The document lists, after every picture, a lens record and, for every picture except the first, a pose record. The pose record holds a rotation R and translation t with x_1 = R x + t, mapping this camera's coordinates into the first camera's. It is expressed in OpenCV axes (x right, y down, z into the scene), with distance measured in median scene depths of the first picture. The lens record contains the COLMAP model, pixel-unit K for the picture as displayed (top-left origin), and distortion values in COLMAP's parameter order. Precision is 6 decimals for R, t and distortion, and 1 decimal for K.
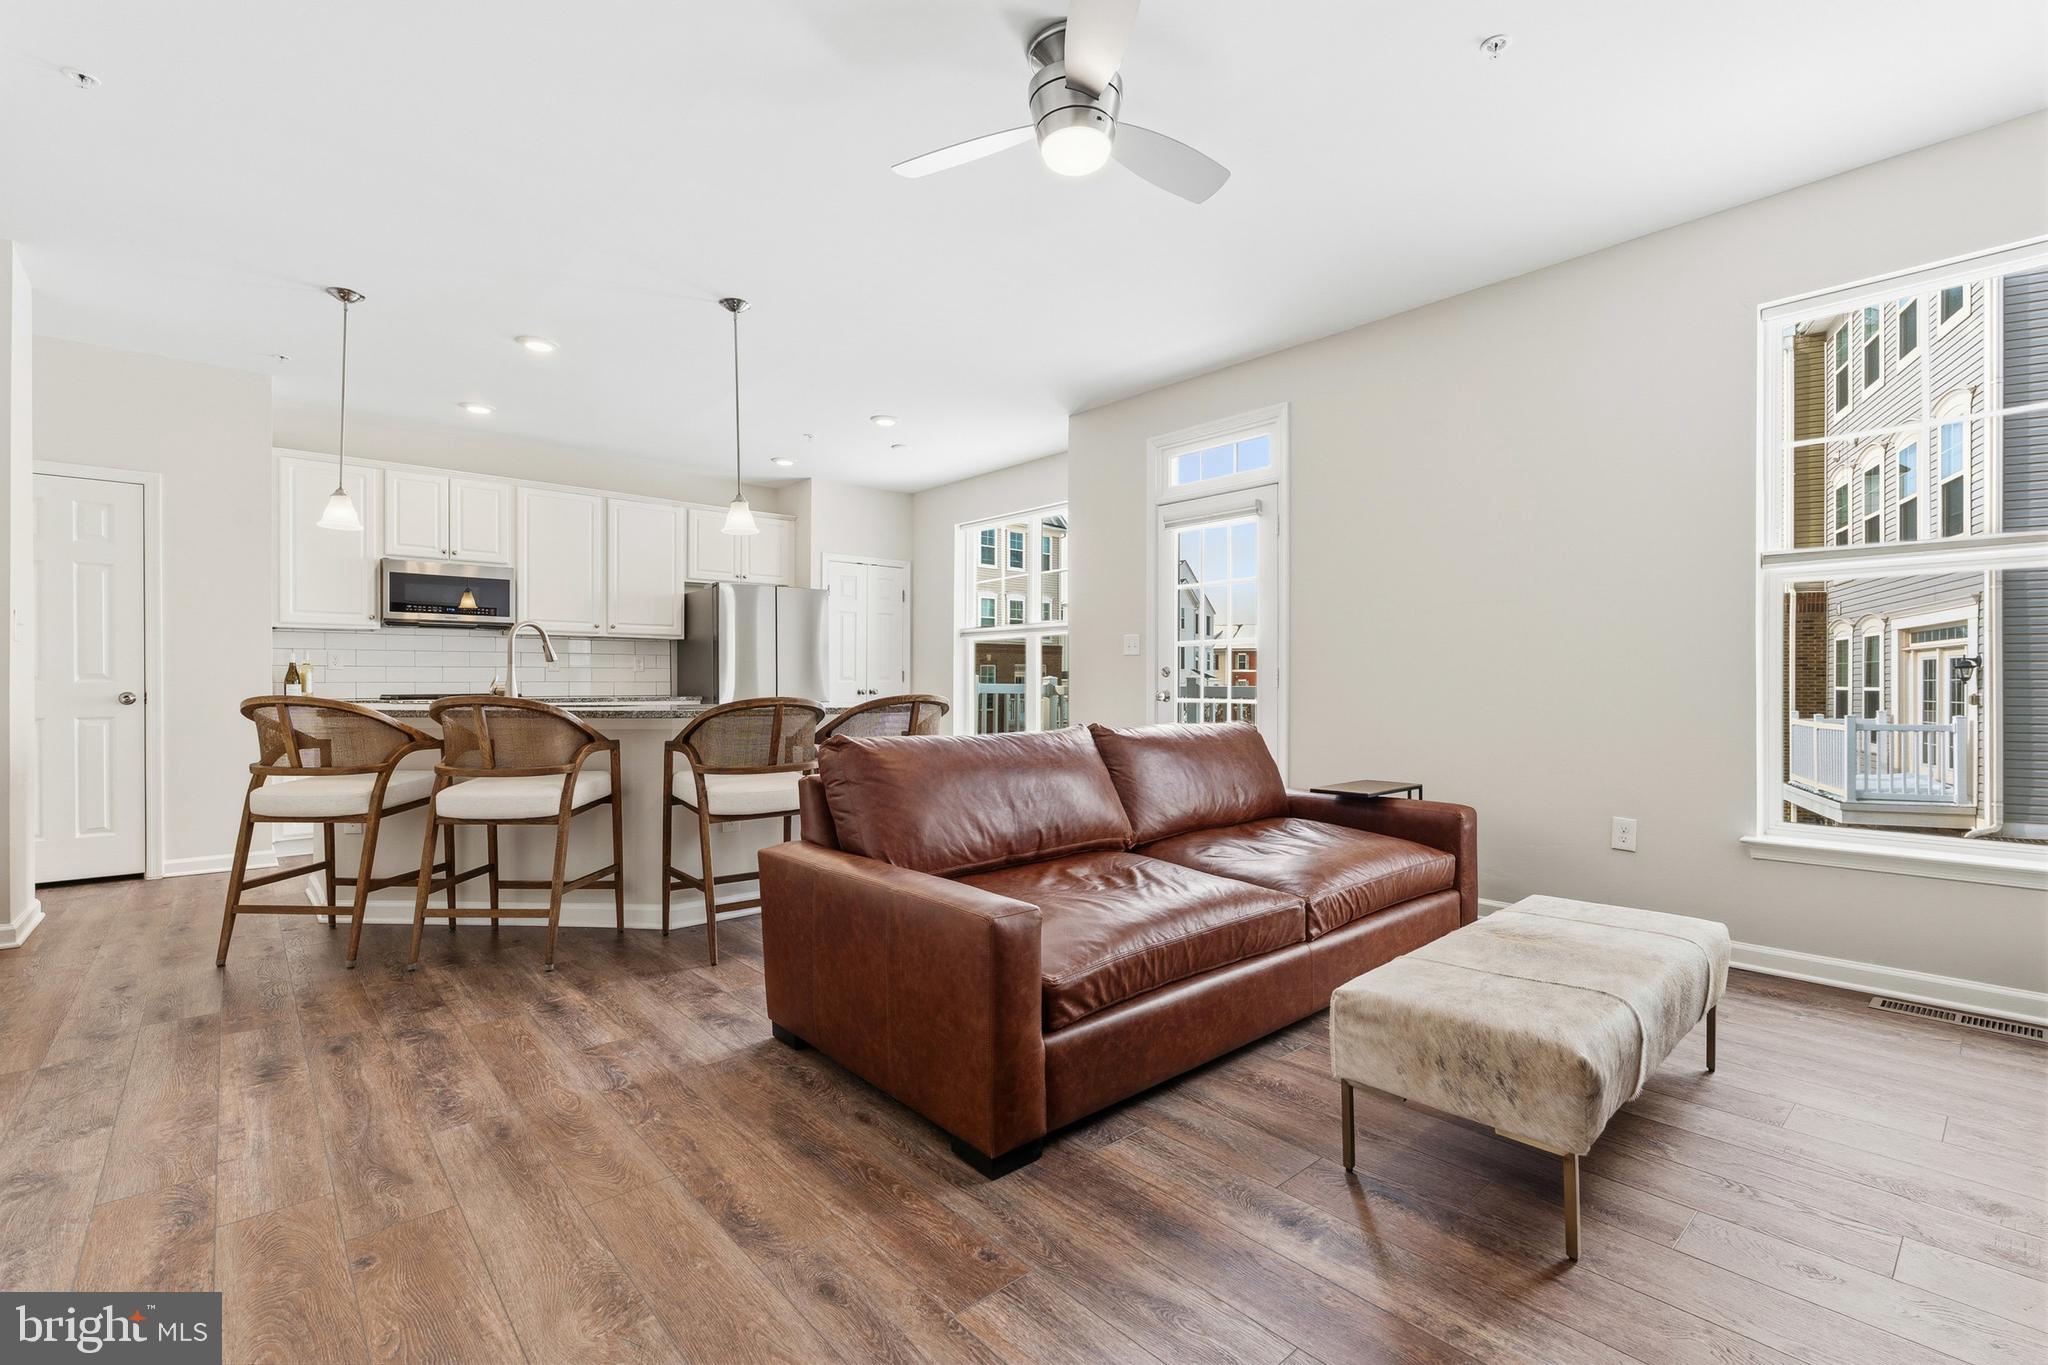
lens RADIAL K [[910.5, 0, 1024.9], [0, 910.5, 689.8], [0, 0, 1]] dist [-0.001169, -0.000374]
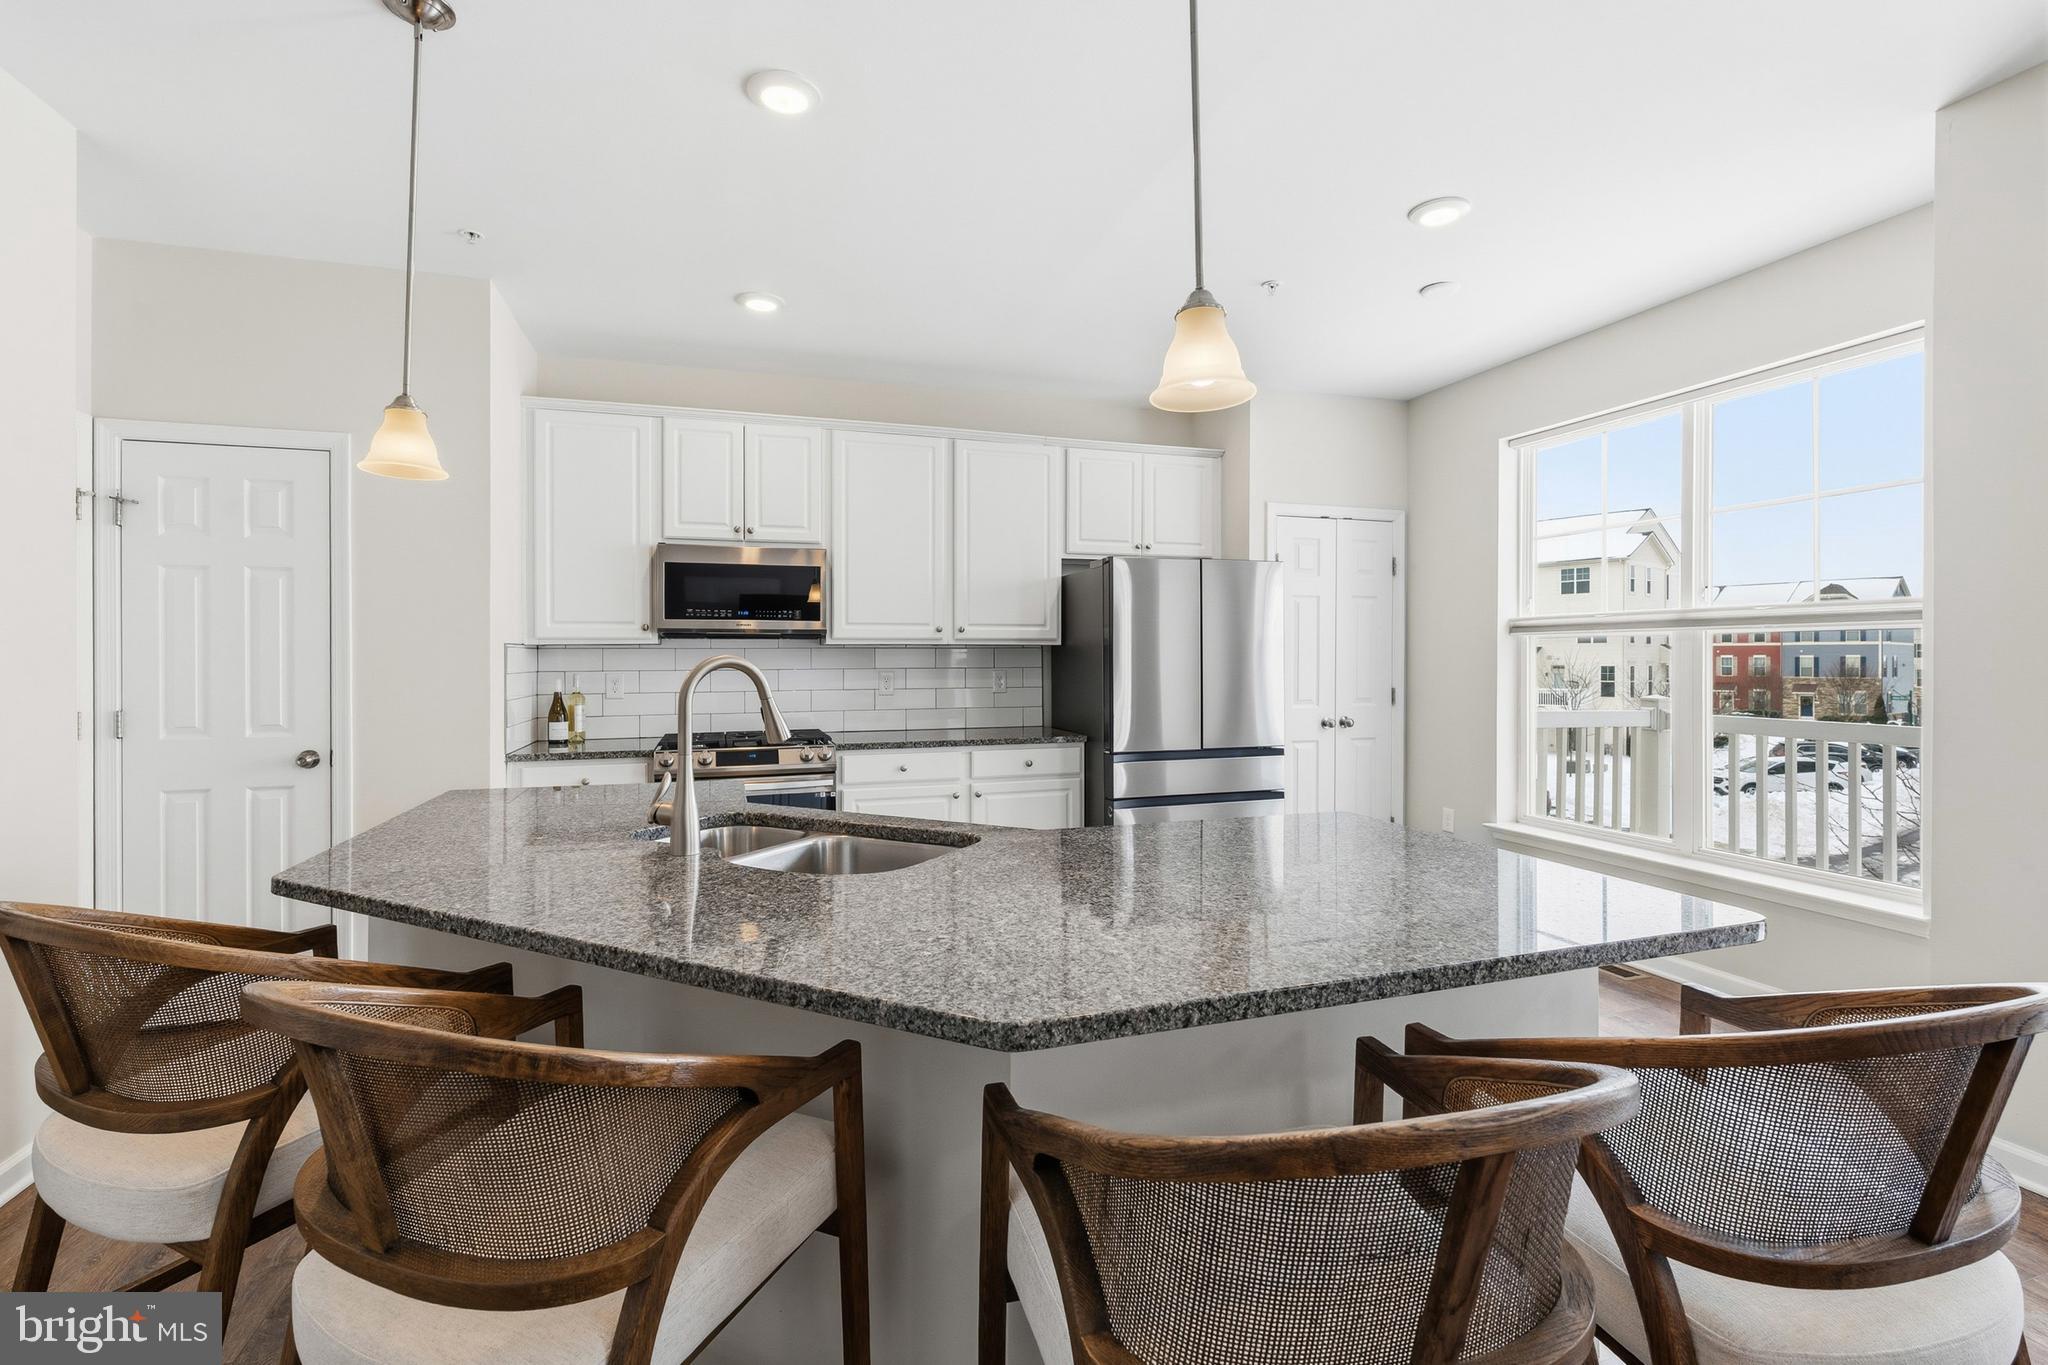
lens RADIAL K [[914.9, 0, 1024.0], [0, 914.9, 682.5], [0, 0, 1]] dist [0.000373, 0.000028]
pose [[0.918979, 0.008225, -0.394220, -0.362994], [-0.000650, 0.999813, 0.019343, -0.110389], [0.394305, -0.017519, 0.918813, 1.003375]]
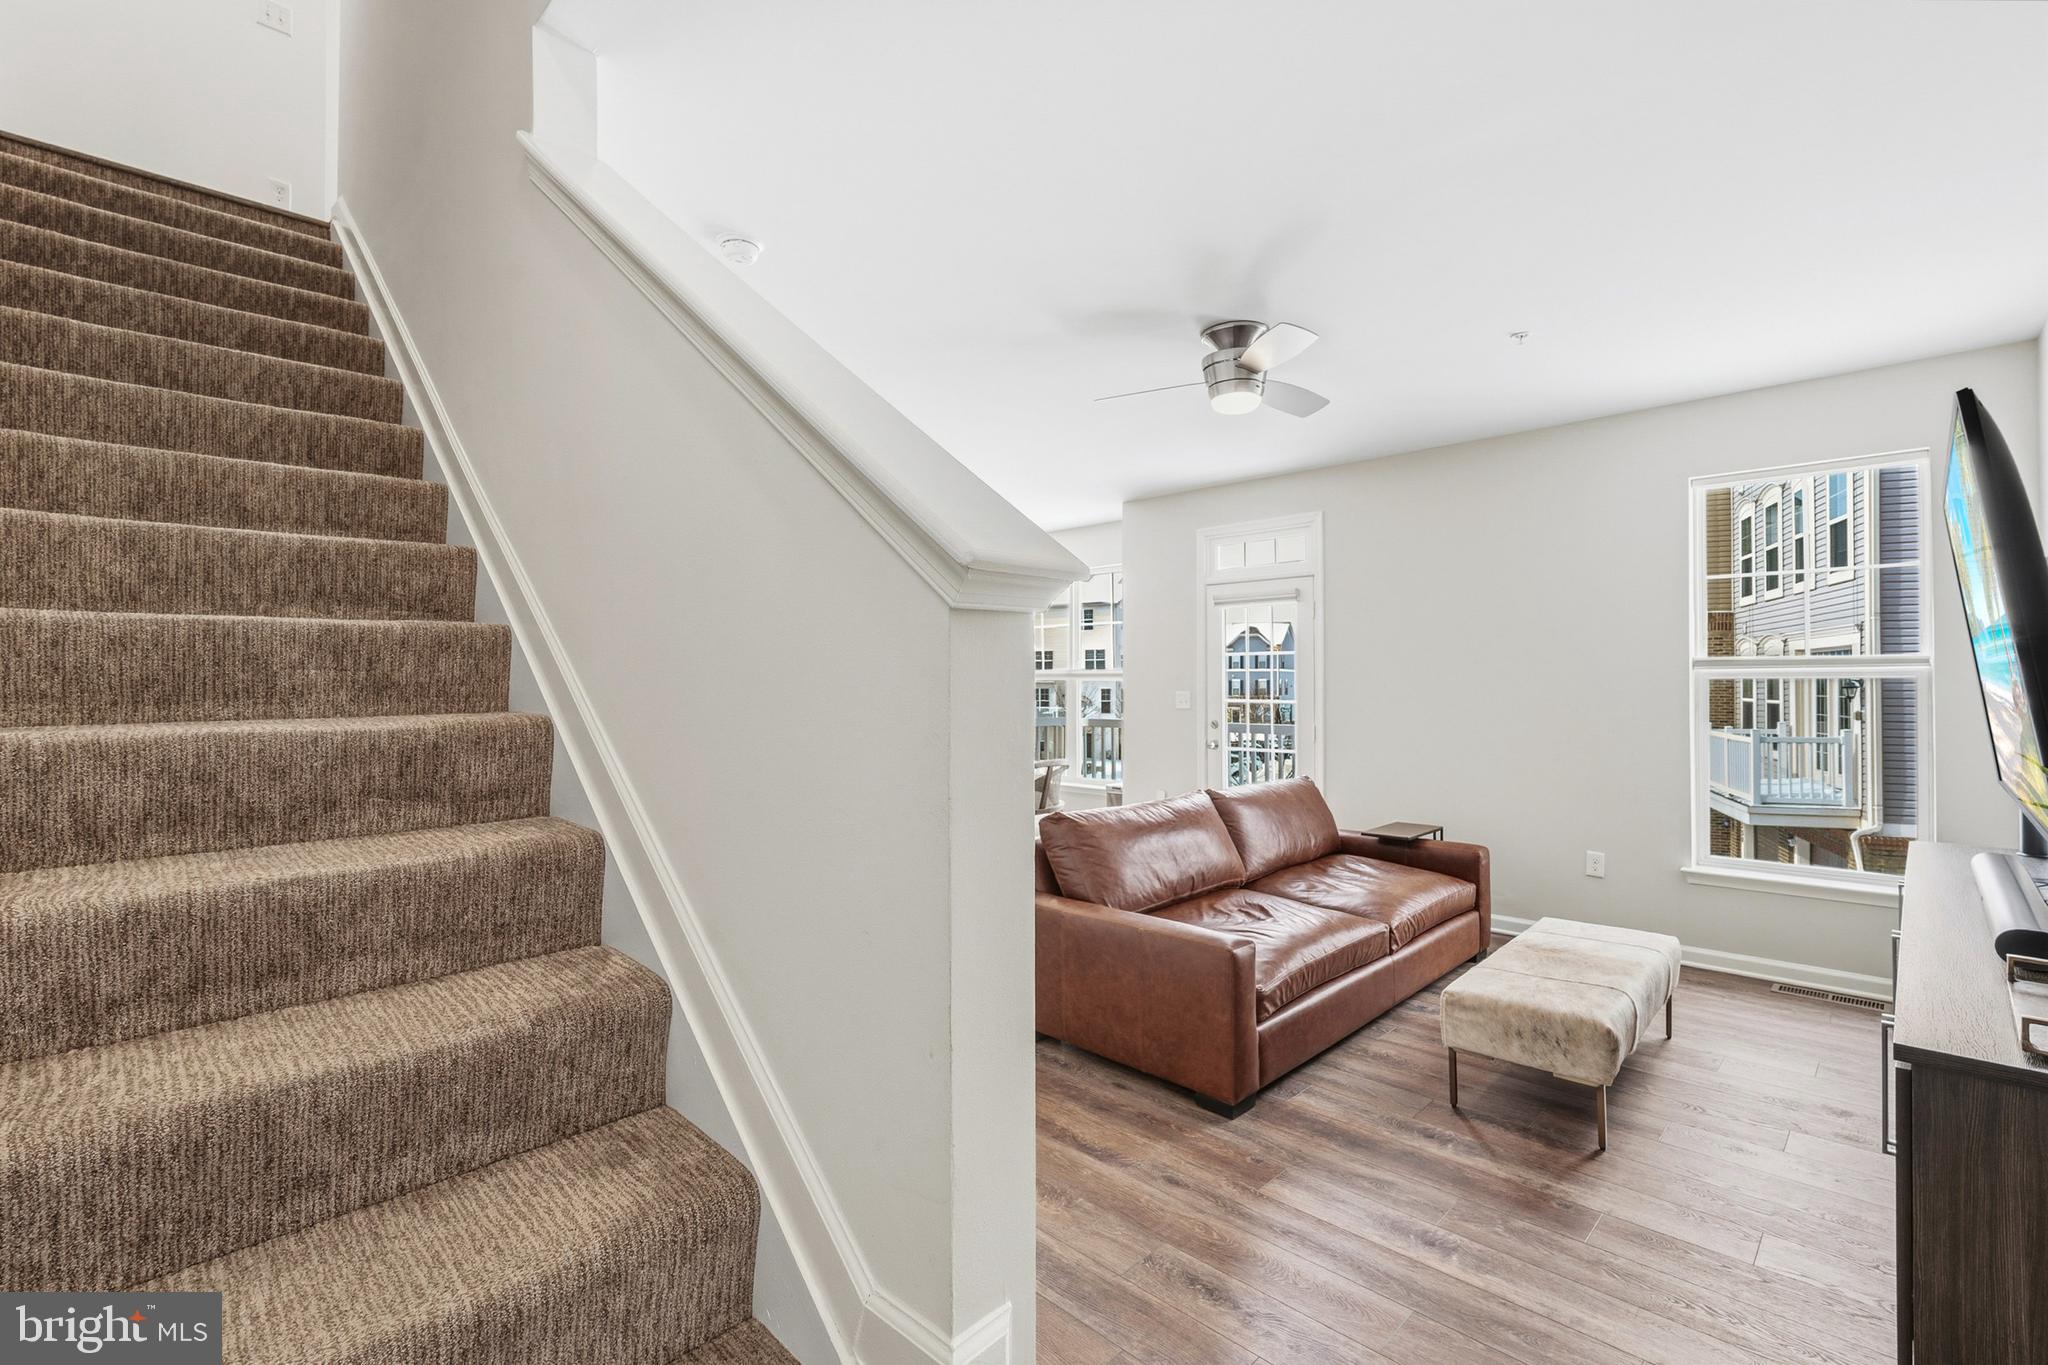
lens RADIAL K [[914.9, 0, 1024.0], [0, 914.9, 682.5], [0, 0, 1]] dist [0.000373, 0.000028]
pose [[0.997986, -0.005185, 0.063218, -0.337582], [0.005509, 0.999973, -0.004955, -0.137784], [-0.063190, 0.005293, 0.997987, -0.371205]]
